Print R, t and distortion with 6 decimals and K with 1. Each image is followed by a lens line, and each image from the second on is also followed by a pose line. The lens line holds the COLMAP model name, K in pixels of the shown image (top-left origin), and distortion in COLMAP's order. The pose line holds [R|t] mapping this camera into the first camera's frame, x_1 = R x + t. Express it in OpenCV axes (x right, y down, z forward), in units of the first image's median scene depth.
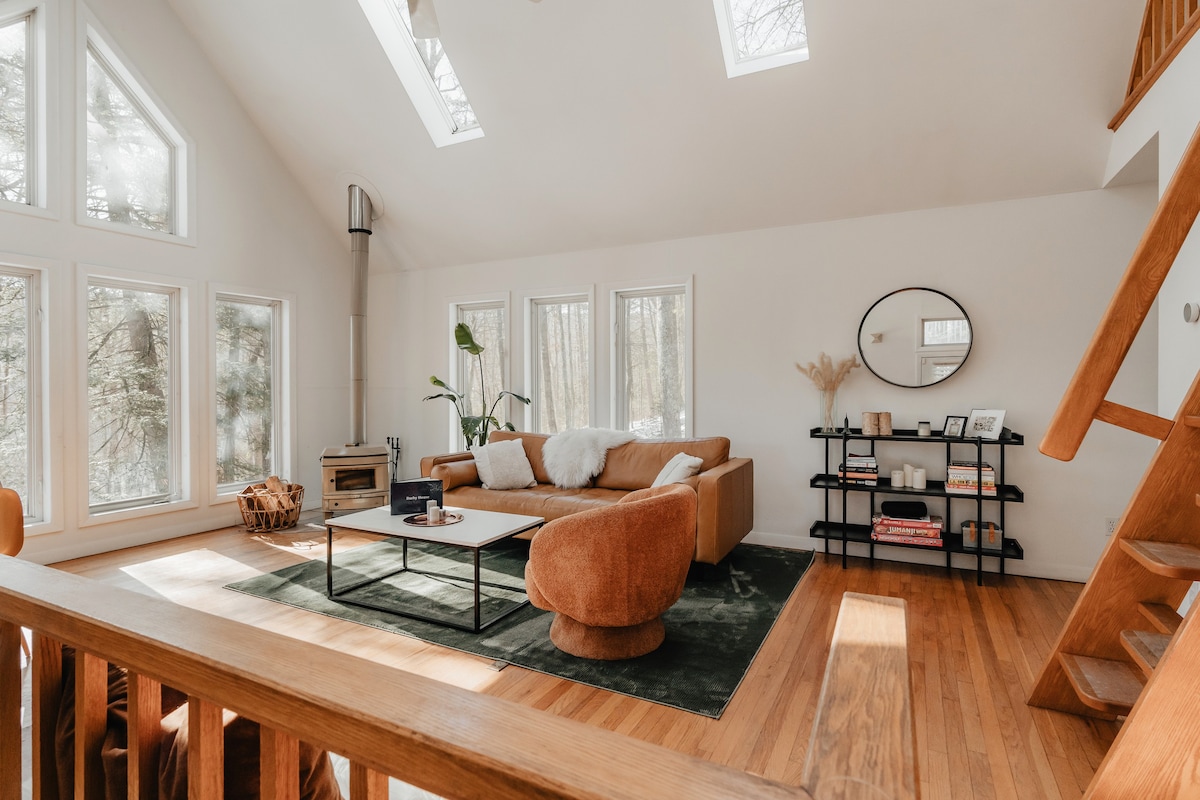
lens RADIAL K [[601.1, 0, 599.6], [0, 601.1, 383.6], [0, 0, 1]] dist [0.039734, 0.000653]
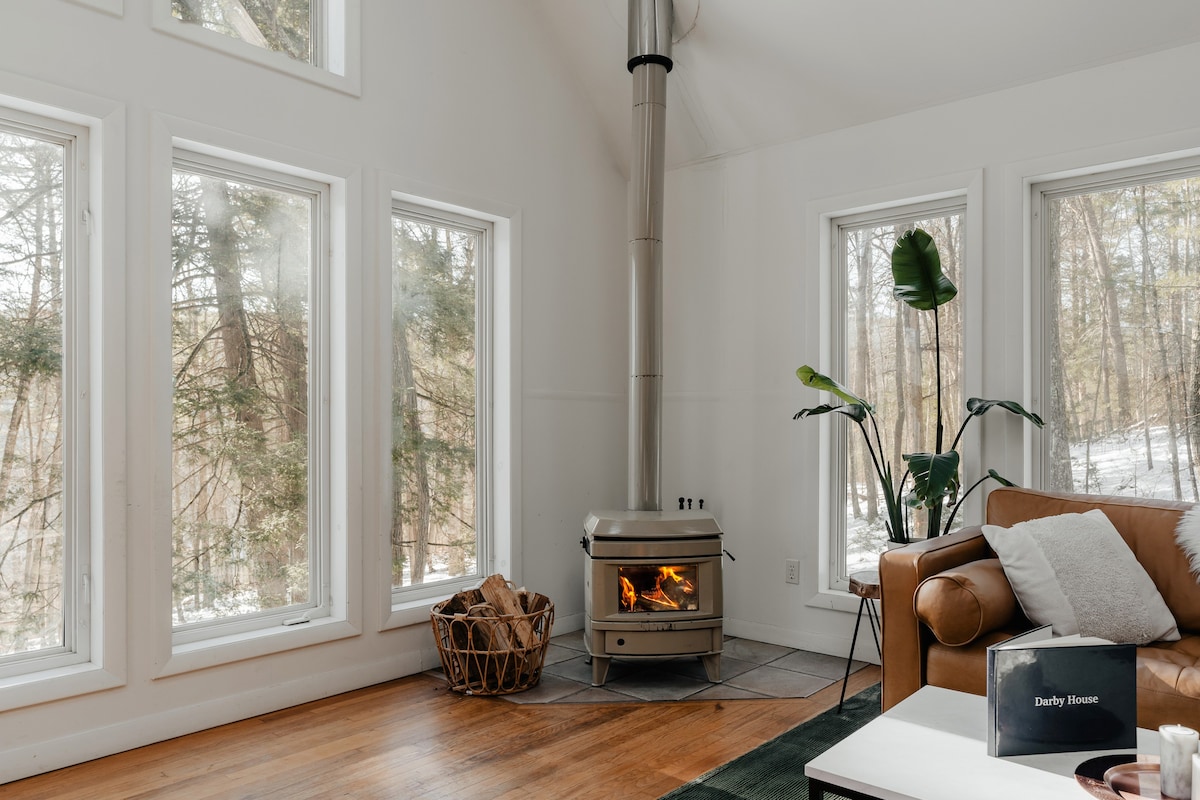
lens RADIAL K [[858.5, 0, 598.7], [0, 858.5, 417.8], [0, 0, 1]] dist [0.039767, -0.000088]
pose [[0.971887, -0.003640, -0.235420, -0.294734], [0.001488, 0.999955, -0.009319, 0.034631], [0.235443, 0.008707, 0.971849, 0.358308]]
